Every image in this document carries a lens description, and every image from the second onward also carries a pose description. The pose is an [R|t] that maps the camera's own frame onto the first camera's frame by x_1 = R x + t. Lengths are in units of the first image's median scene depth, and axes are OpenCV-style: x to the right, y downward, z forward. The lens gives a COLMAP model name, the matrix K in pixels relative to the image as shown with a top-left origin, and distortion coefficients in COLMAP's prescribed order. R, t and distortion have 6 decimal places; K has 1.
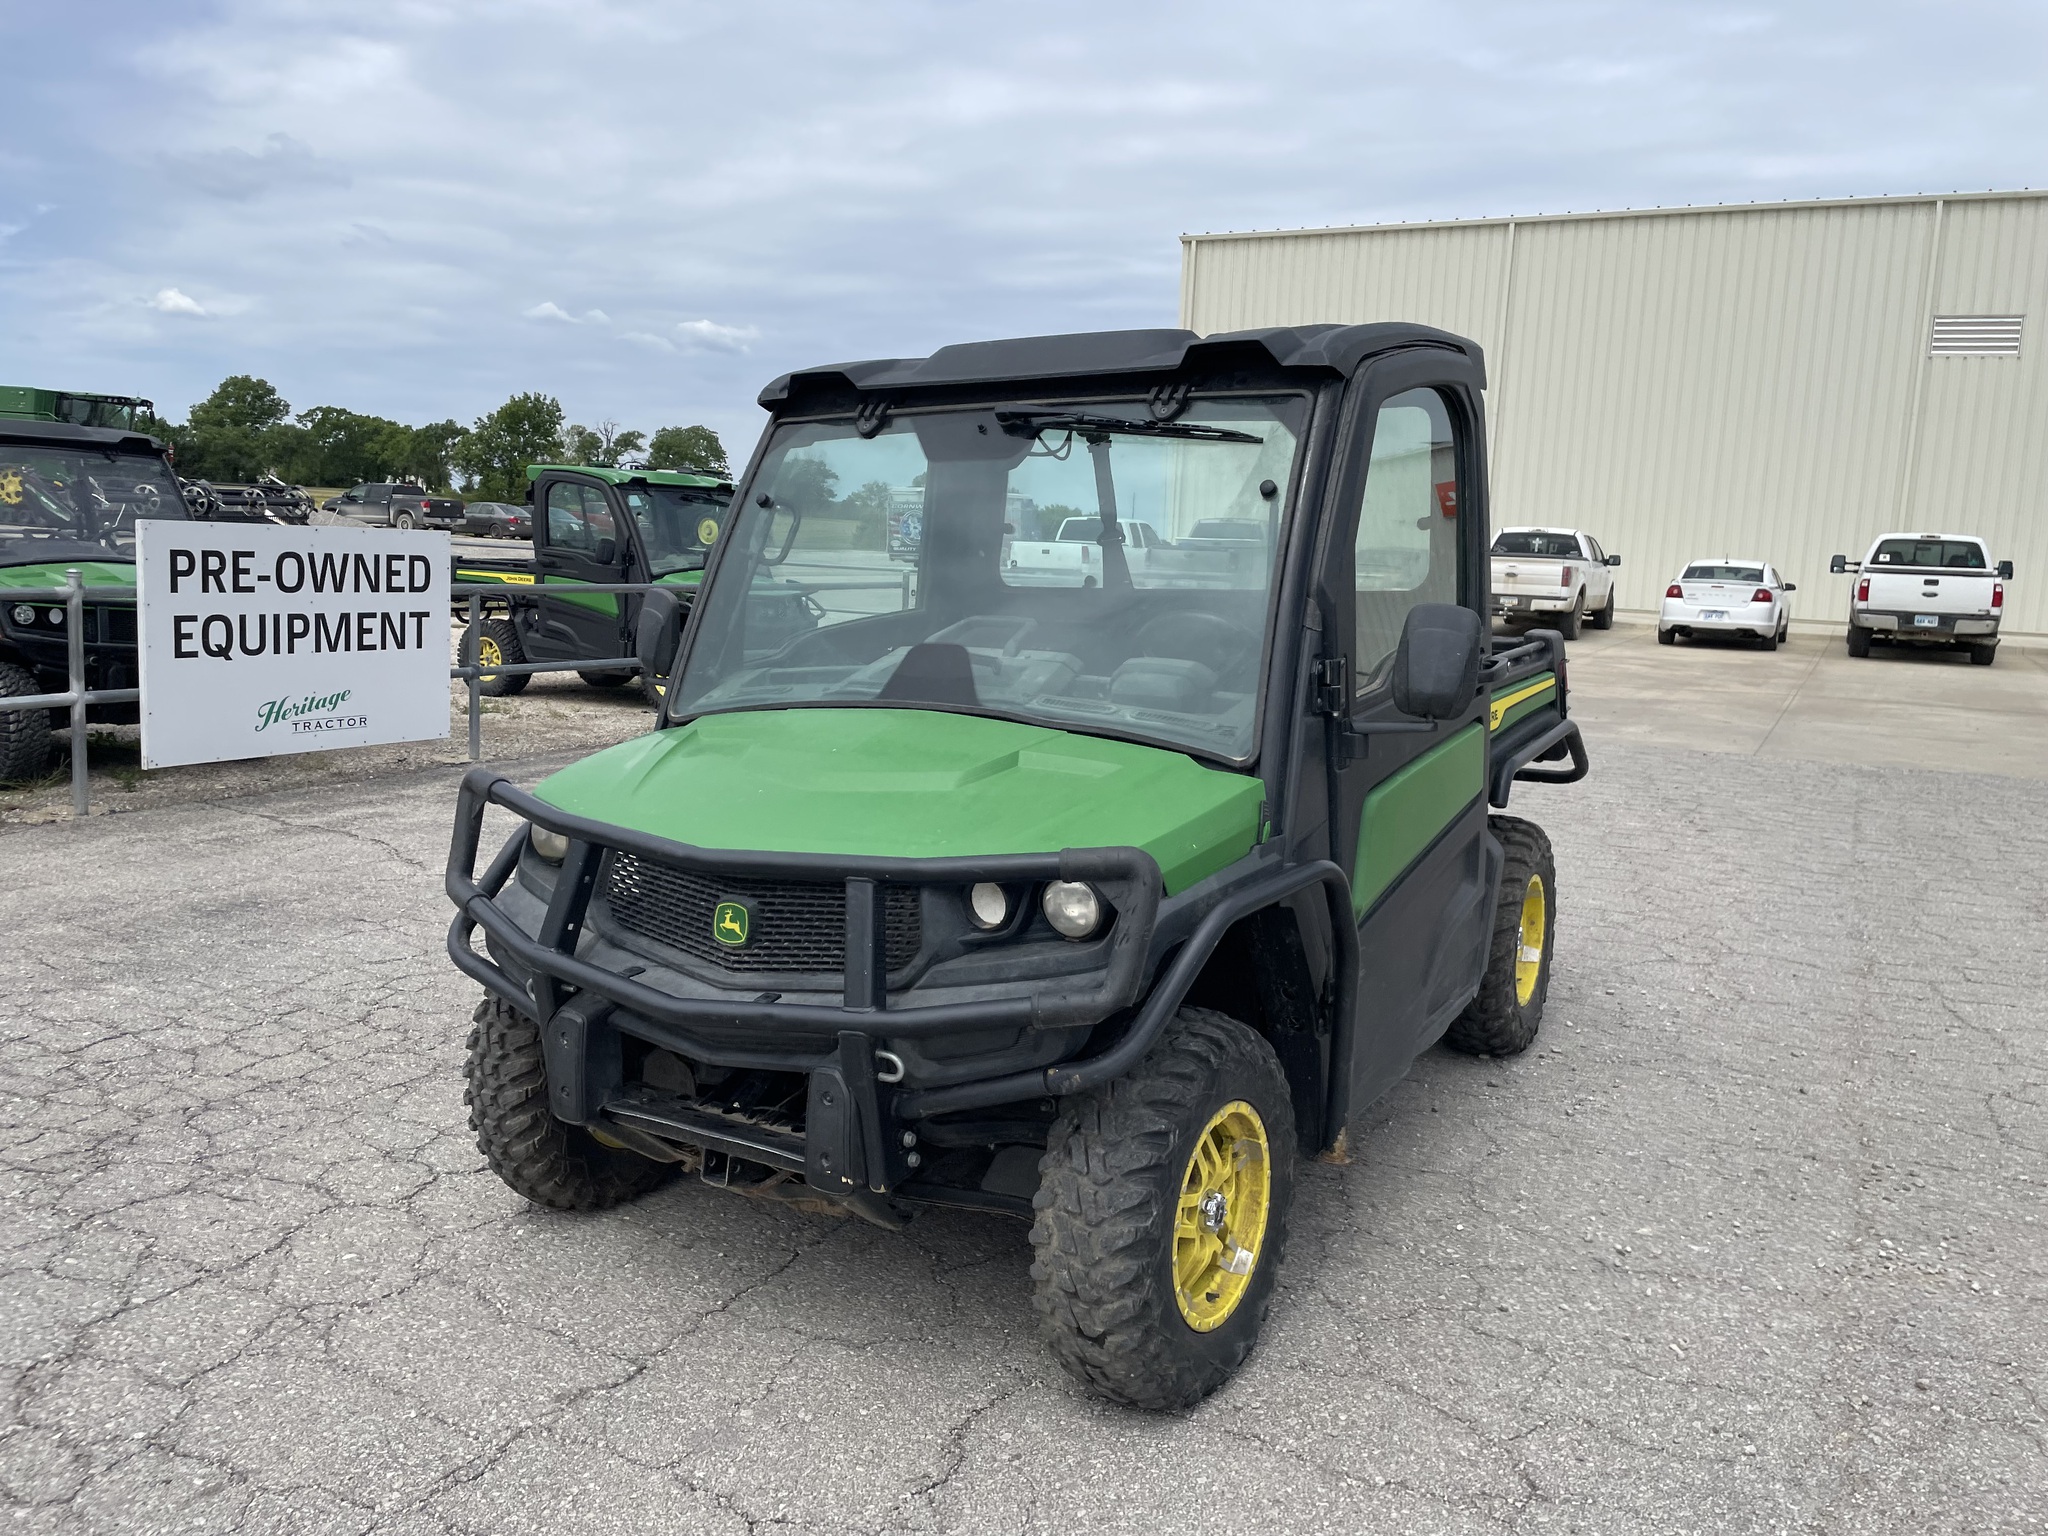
lens RADIAL K [[1536.7, 0, 1027.9], [0, 1536.7, 759.5], [0, 0, 1]] dist [0.080708, -0.099257]
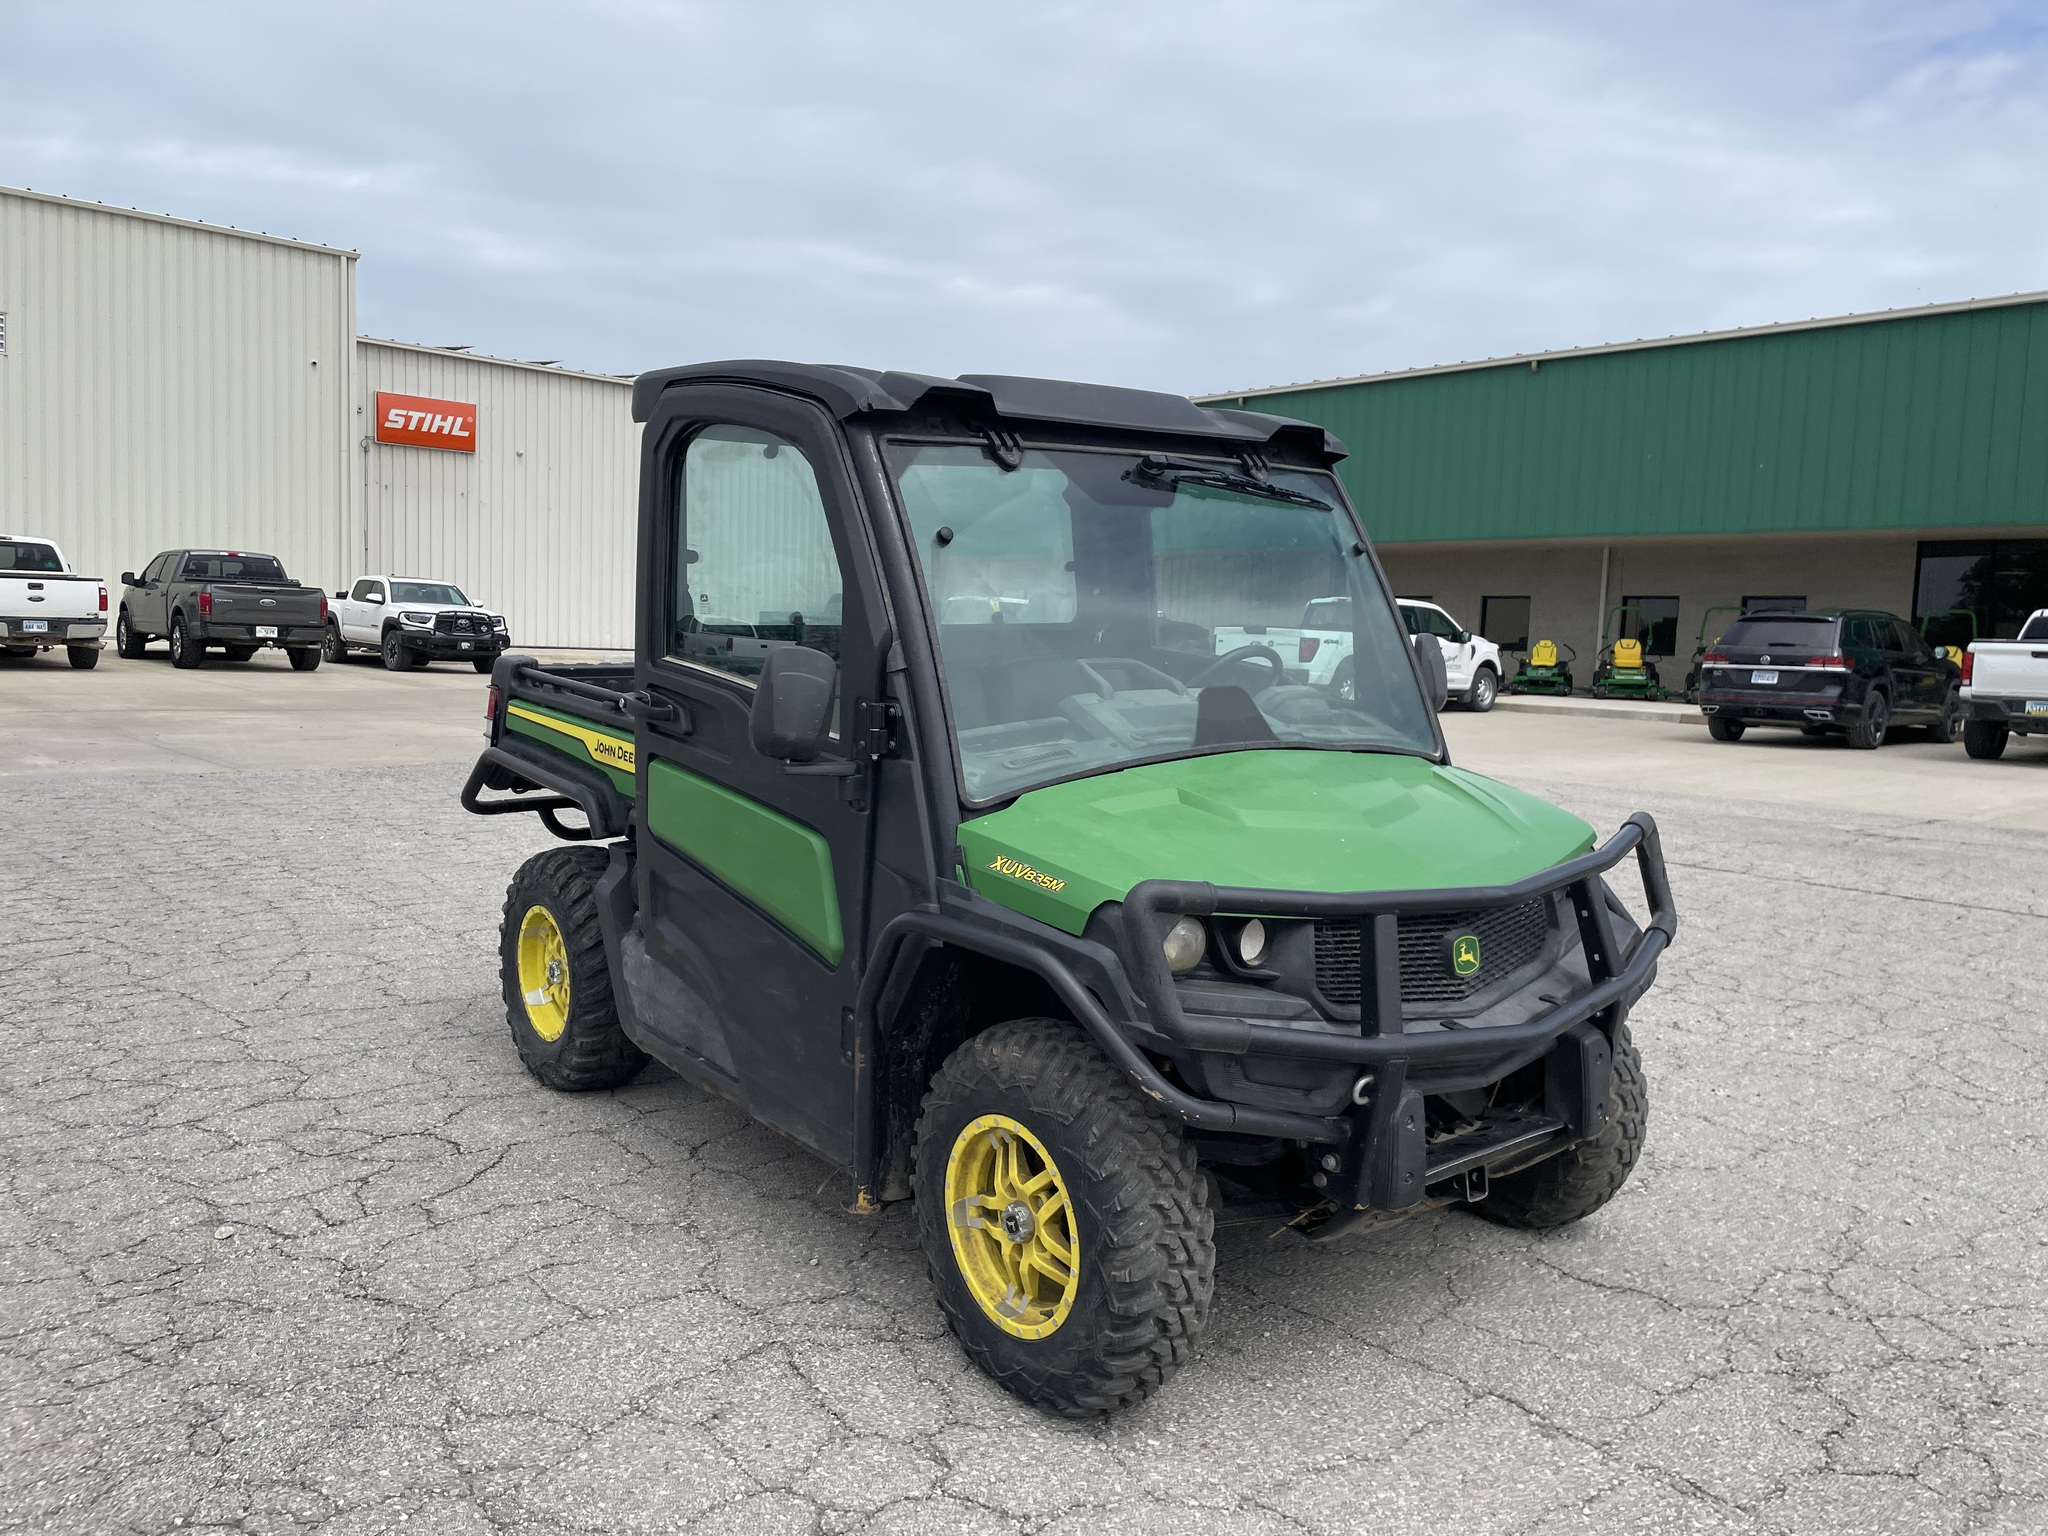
lens RADIAL K [[1536.7, 0, 1035.9], [0, 1536.7, 788.5], [0, 0, 1]] dist [0.080708, -0.099257]
pose [[0.326030, -0.126066, 0.936916, -0.831303], [0.107048, 0.989617, 0.095907, -0.092765], [-0.939279, 0.069027, 0.336140, 0.593767]]
